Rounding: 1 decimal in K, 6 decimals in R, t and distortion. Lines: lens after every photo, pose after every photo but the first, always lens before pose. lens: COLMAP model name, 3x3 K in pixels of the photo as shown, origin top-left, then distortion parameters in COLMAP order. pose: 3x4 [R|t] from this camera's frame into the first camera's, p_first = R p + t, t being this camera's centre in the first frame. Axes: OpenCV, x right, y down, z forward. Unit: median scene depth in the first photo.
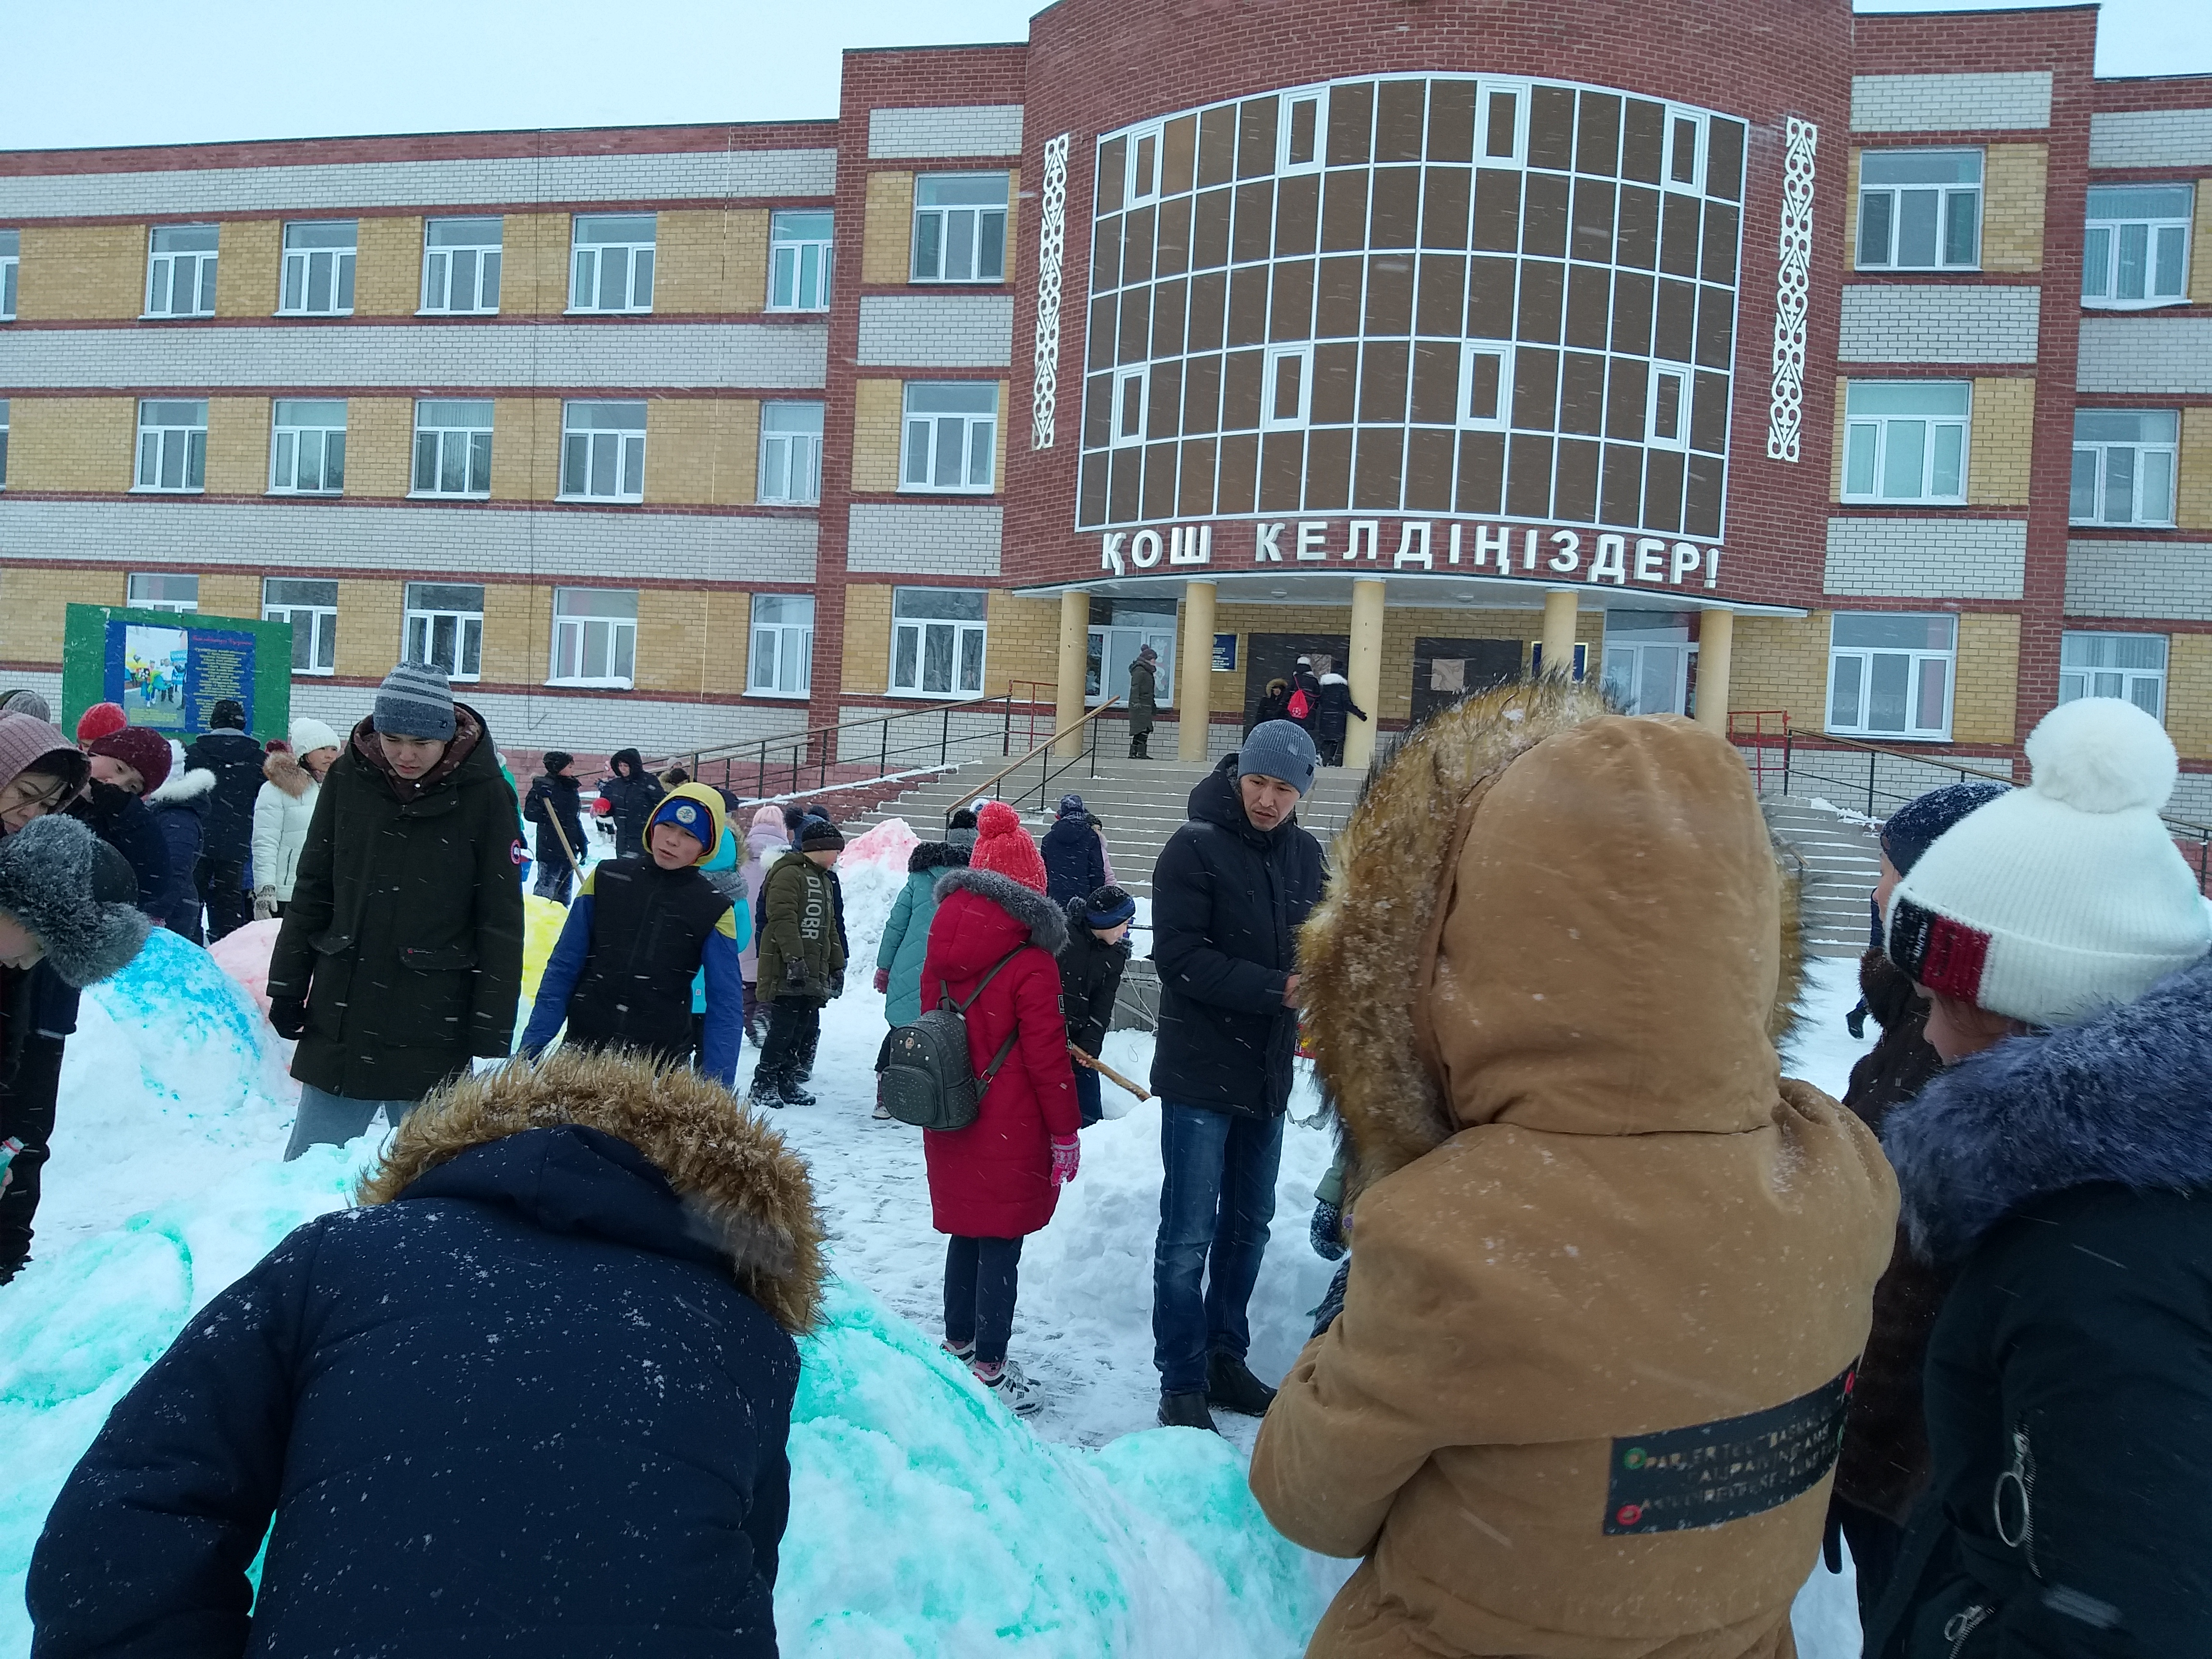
lens RADIAL K [[1723.2, 0, 1103.2], [0, 1723.2, 820.6], [0, 0, 1]] dist [0.063749, -0.119758]
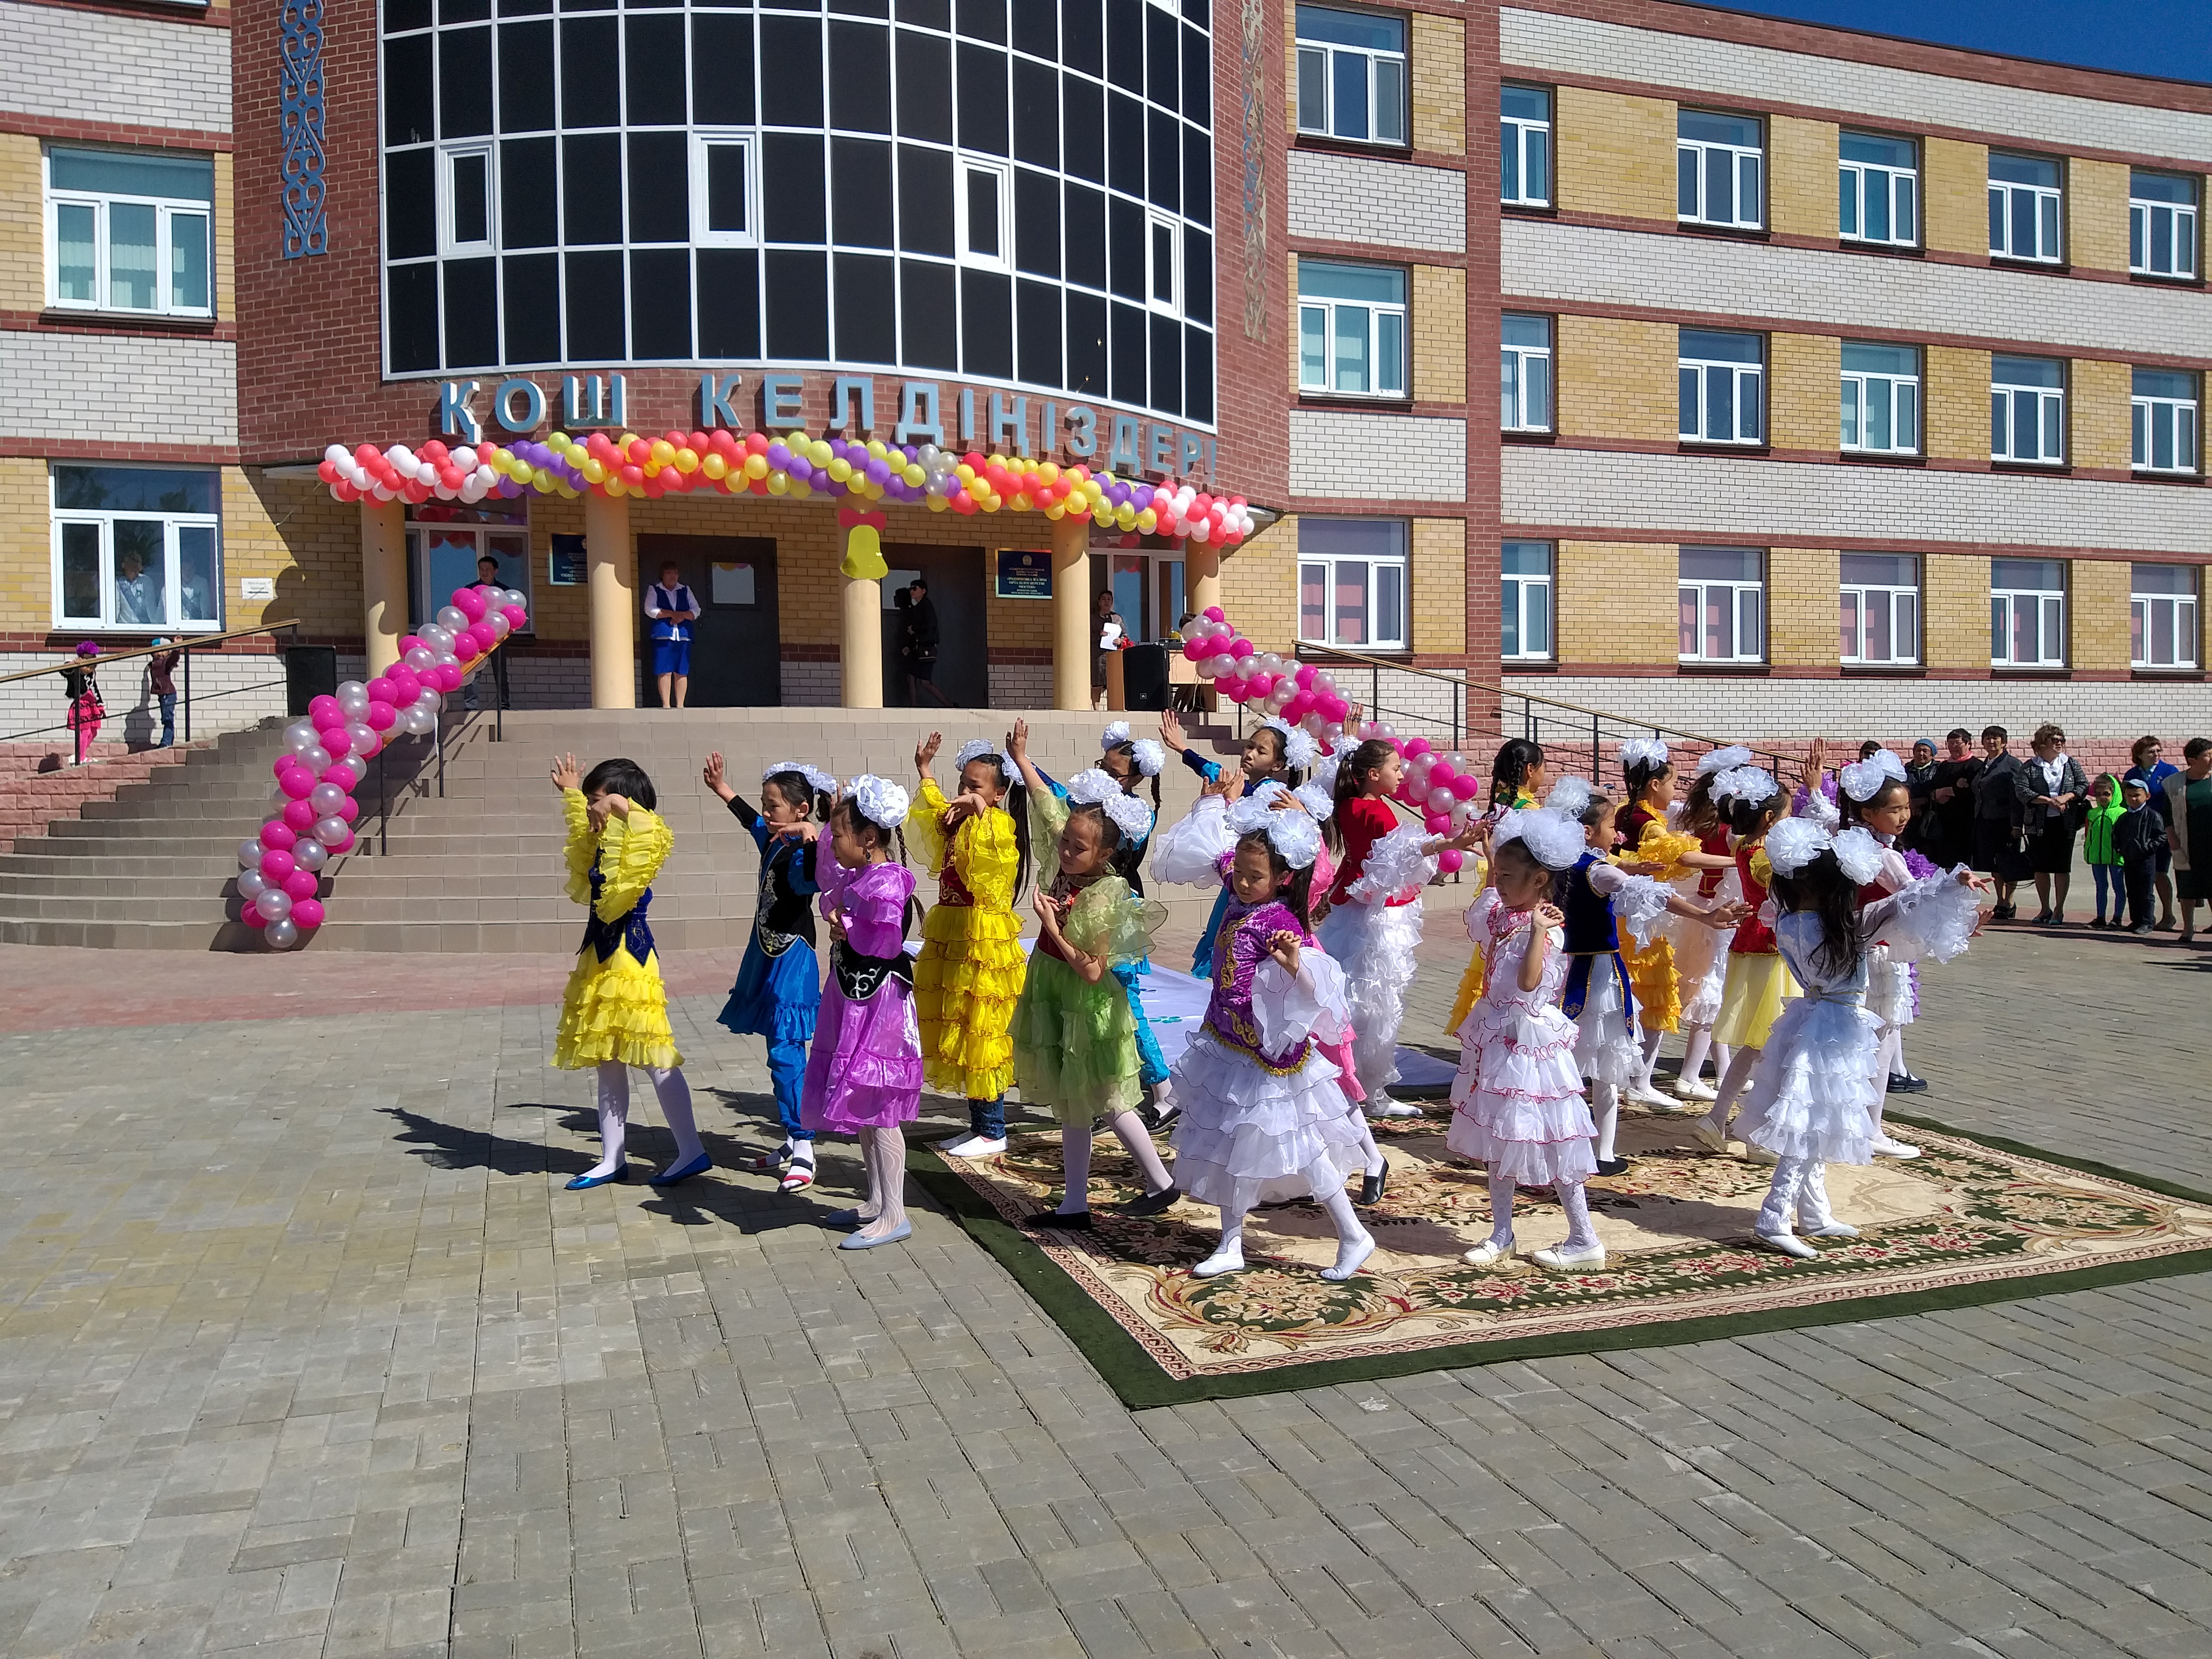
lens RADIAL K [[1723.9, 0, 1102.4], [0, 1723.9, 825.0], [0, 0, 1]] dist [0.063543, -0.120787]
pose [[0.848788, -0.080600, 0.522554, -0.157509], [0.062719, 0.996683, 0.051856, -0.011774], [-0.525001, -0.011241, 0.851028, 0.286671]]
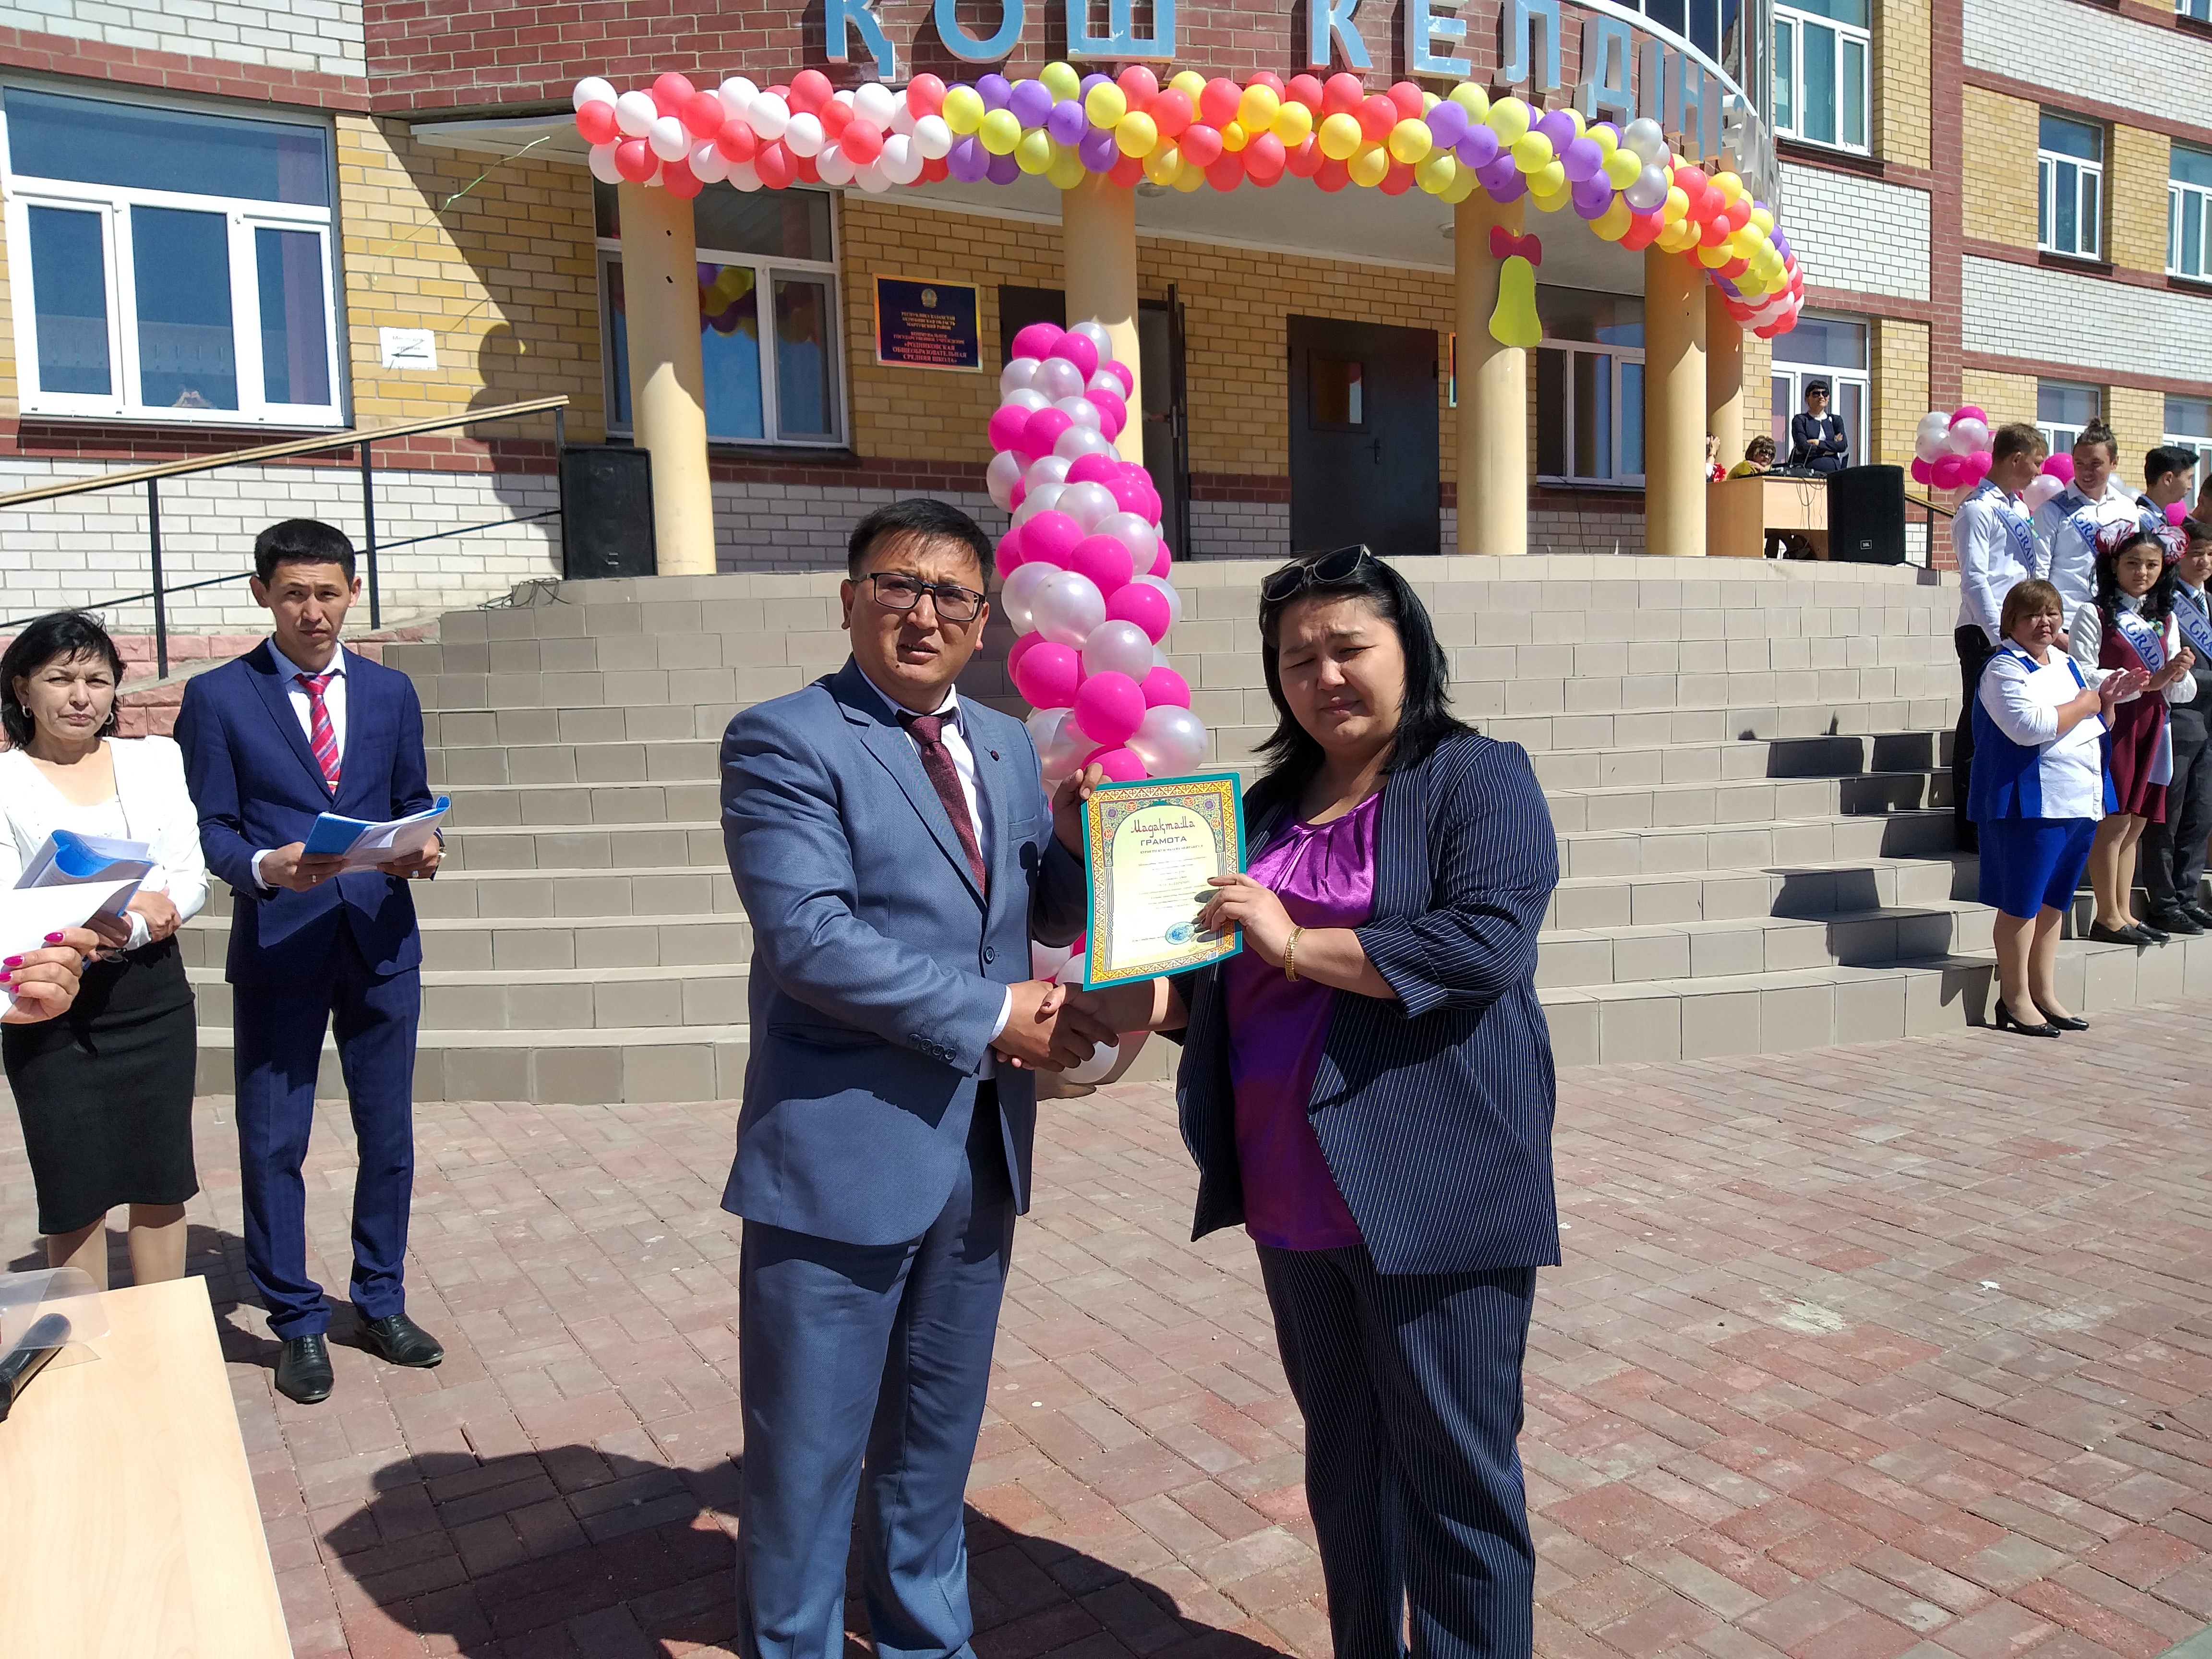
lens RADIAL K [[1717.4, 0, 1102.9], [0, 1717.4, 821.0], [0, 0, 1]] dist [0.054038, -0.102522]
pose [[0.708354, -0.137532, 0.692329, -0.250262], [0.071120, 0.989749, 0.123849, -0.026396], [-0.702266, -0.038490, 0.710874, 0.715845]]
